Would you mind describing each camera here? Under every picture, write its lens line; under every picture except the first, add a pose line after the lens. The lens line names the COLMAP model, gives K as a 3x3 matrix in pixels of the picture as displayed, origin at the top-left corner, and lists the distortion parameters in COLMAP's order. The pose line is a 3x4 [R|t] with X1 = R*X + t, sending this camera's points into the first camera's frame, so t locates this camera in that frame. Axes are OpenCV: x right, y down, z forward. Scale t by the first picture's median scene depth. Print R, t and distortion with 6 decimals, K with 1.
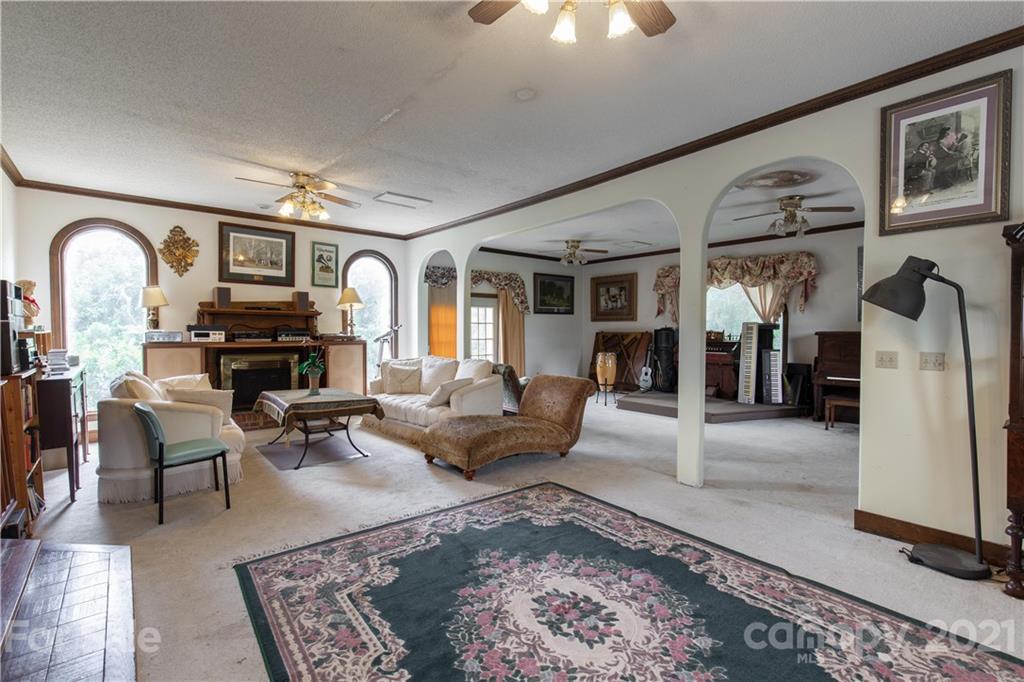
lens RADIAL K [[468.4, 0, 512.0], [0, 468.4, 341.0], [0, 0, 1]] dist [0.000877, -0.000099]
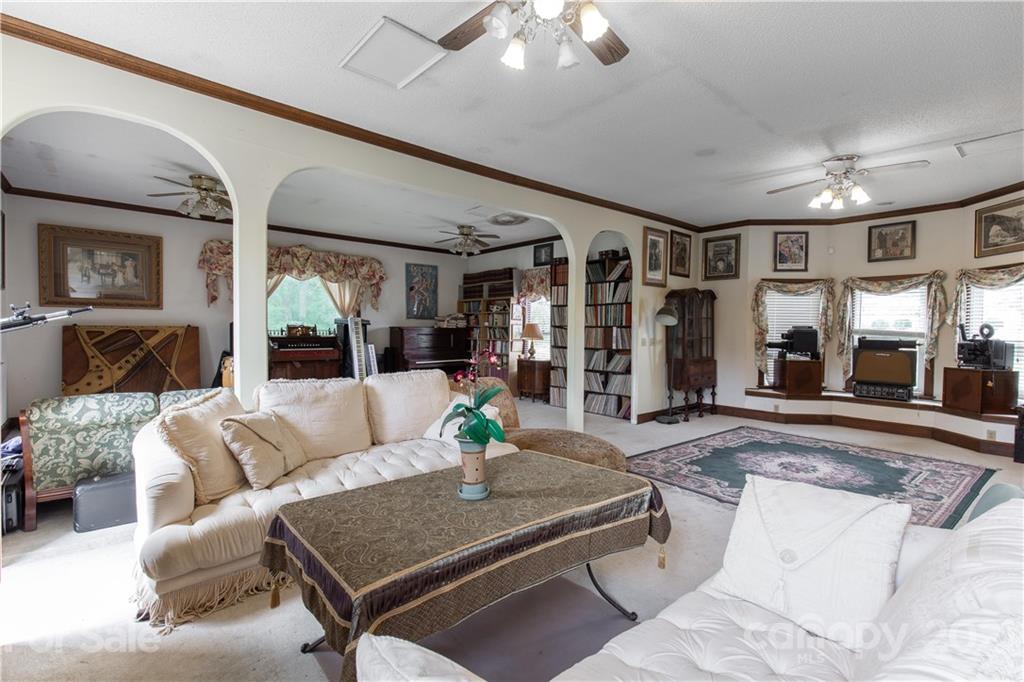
lens RADIAL K [[468.4, 0, 512.0], [0, 468.4, 341.0], [0, 0, 1]] dist [0.000877, -0.000099]
pose [[-0.027967, -0.032011, 0.999096, -1.113674], [0.011443, 0.999411, 0.032342, -0.034671], [-0.999543, 0.012337, -0.027585, 1.361905]]
